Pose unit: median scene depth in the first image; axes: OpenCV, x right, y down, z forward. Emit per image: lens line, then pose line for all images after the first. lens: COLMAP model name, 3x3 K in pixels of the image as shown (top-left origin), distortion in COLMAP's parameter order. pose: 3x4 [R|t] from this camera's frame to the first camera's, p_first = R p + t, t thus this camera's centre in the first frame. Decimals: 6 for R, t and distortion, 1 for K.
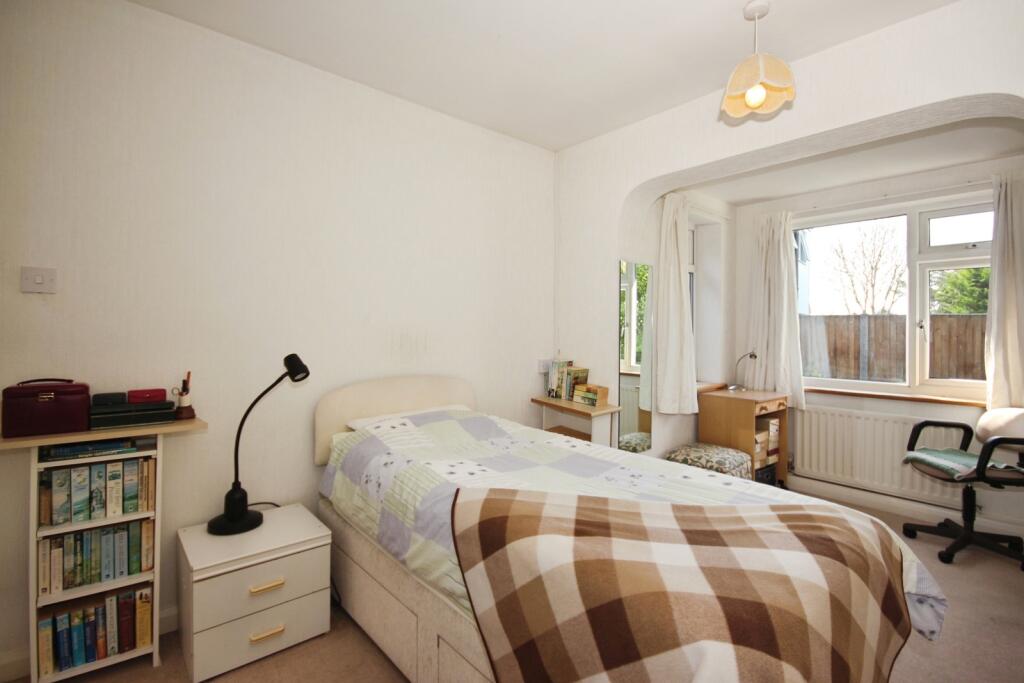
lens RADIAL K [[479.2, 0, 515.9], [0, 479.2, 335.5], [0, 0, 1]] dist [0.000438, -0.004085]
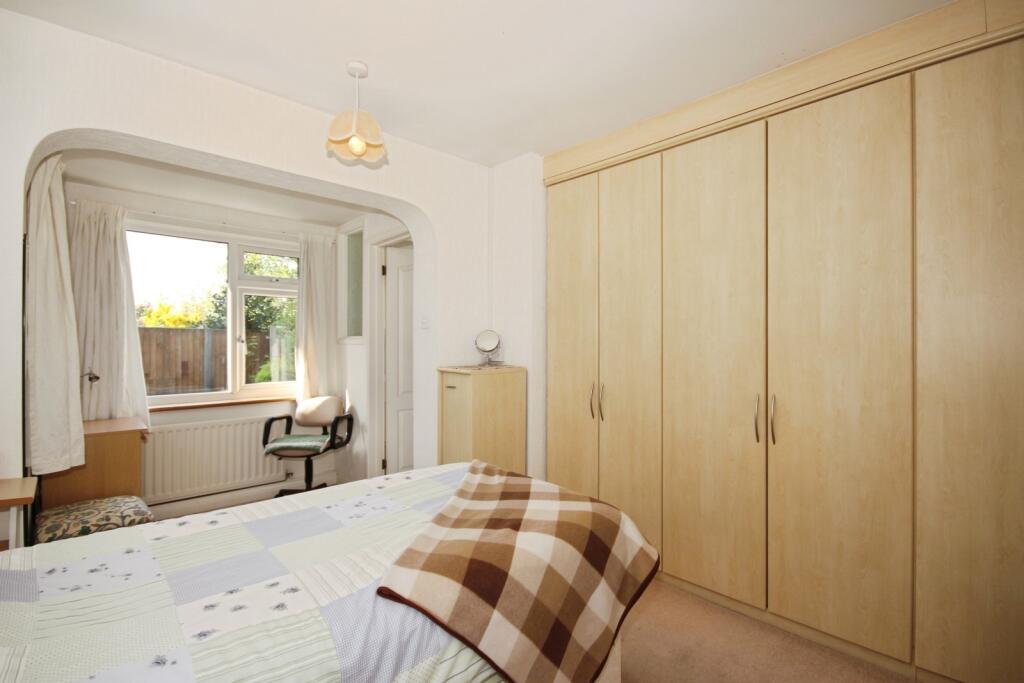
lens RADIAL K [[479.2, 0, 516.1], [0, 479.2, 340.8], [0, 0, 1]] dist [0.000438, -0.004085]
pose [[-0.057392, -0.001493, 0.998351, -0.472683], [0.006634, 0.999976, 0.001877, -0.021489], [-0.998330, 0.006731, -0.057381, 0.485027]]
